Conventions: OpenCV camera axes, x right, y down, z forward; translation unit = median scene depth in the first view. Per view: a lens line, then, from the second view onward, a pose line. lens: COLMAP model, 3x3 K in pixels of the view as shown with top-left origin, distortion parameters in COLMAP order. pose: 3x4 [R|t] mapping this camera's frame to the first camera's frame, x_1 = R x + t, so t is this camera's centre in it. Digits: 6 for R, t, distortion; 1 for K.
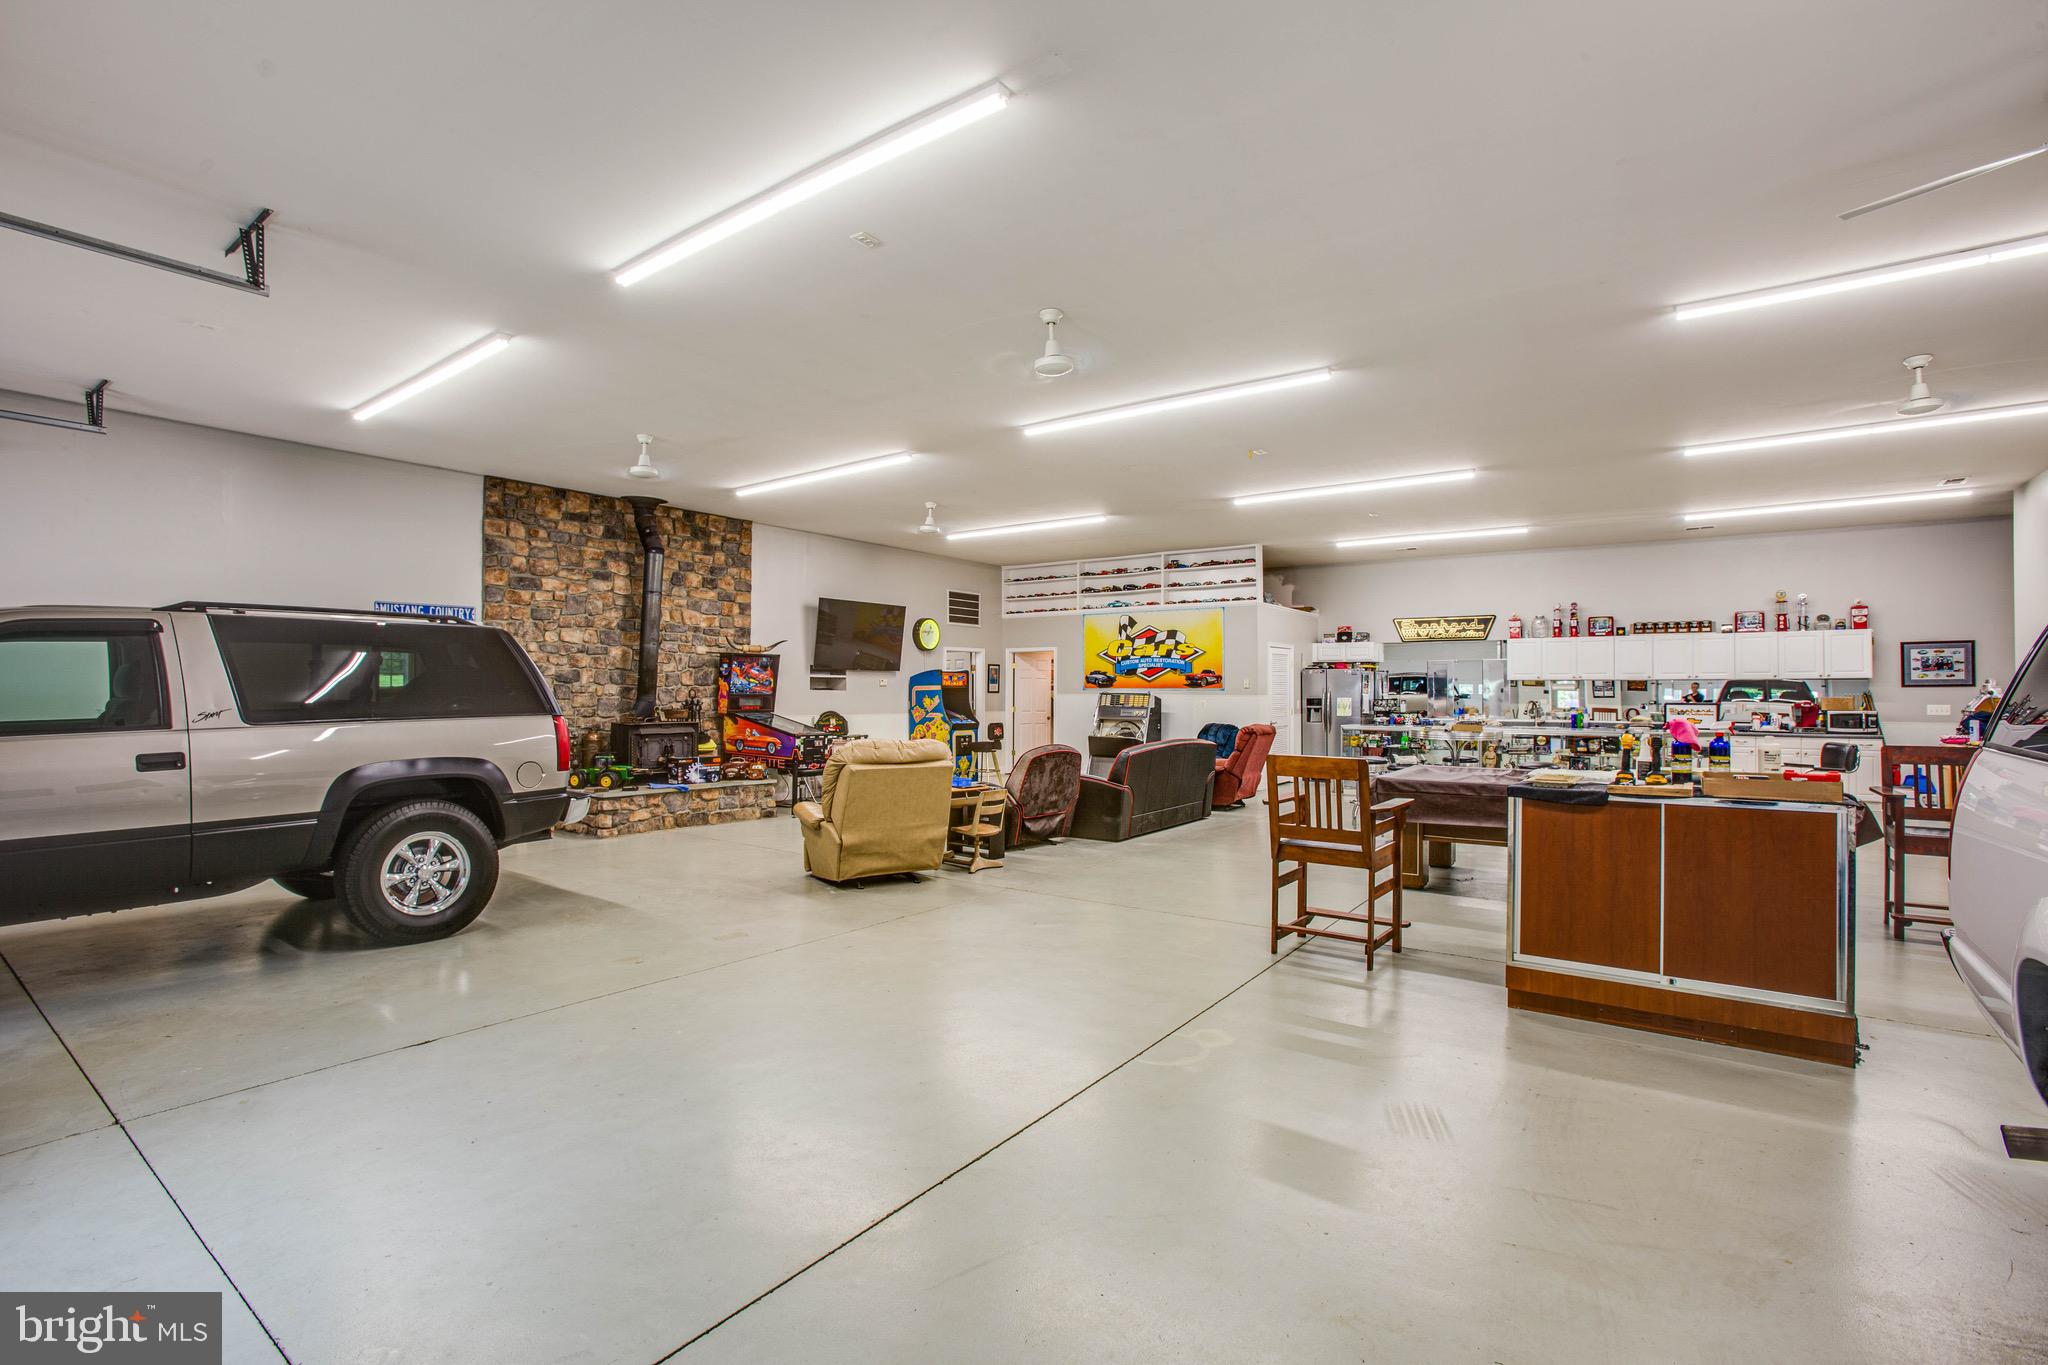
lens RADIAL K [[946.6, 0, 1015.2], [0, 946.6, 679.6], [0, 0, 1]] dist [-0.041042, 0.000764]
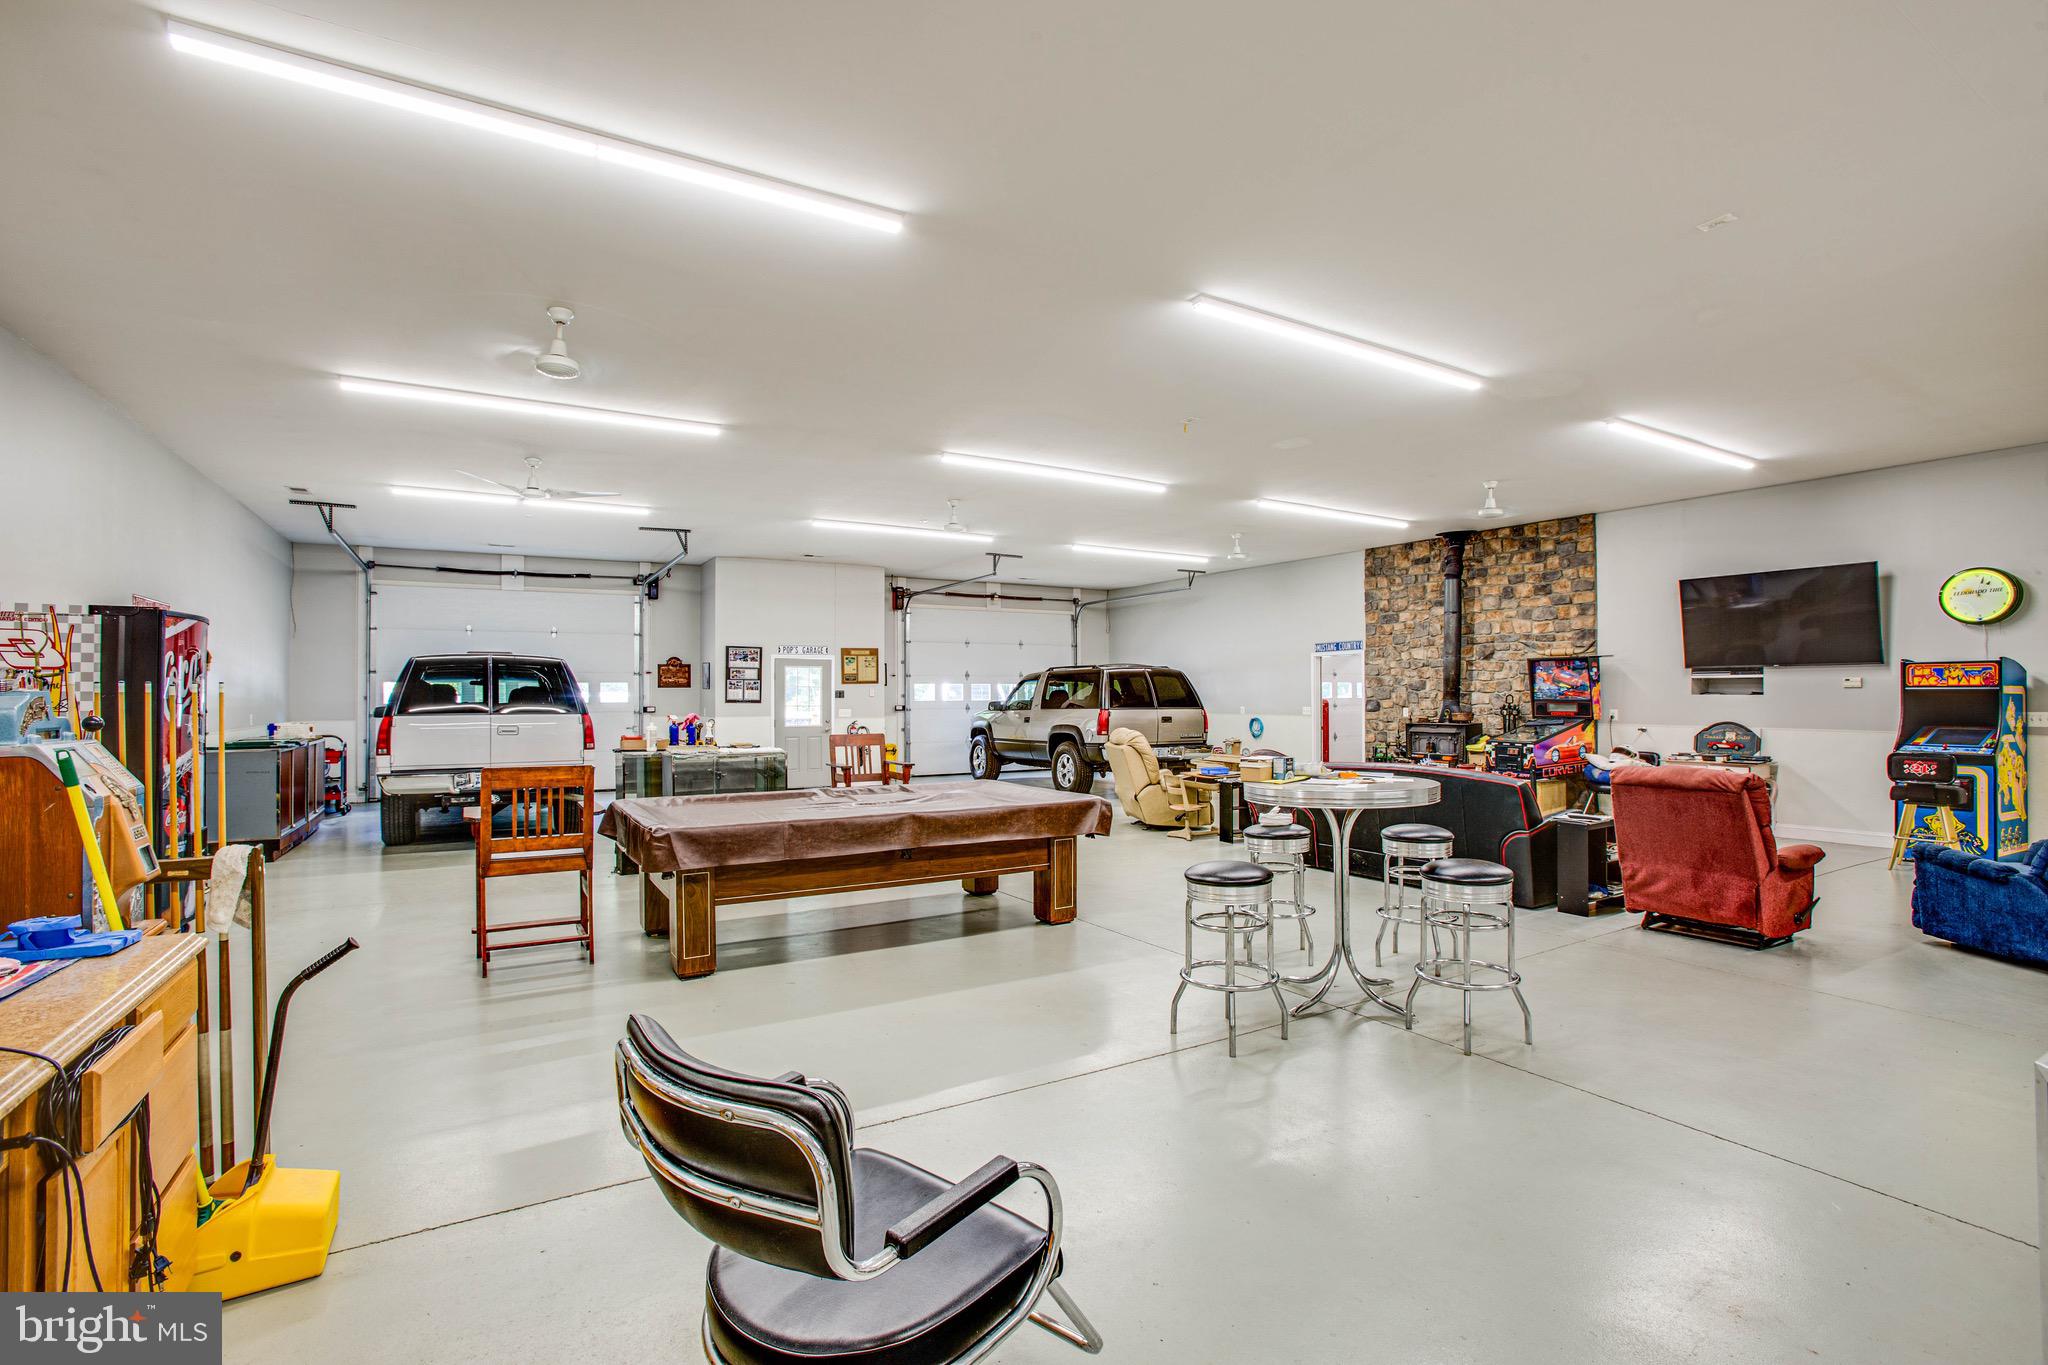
lens RADIAL K [[946.6, 0, 1002.8], [0, 946.6, 686.5], [0, 0, 1]] dist [-0.041042, 0.000764]
pose [[-0.386322, -0.009632, -0.922314, 0.836666], [0.013453, 0.999780, -0.016076, 0.010099], [0.922266, -0.018618, -0.386107, 0.863613]]
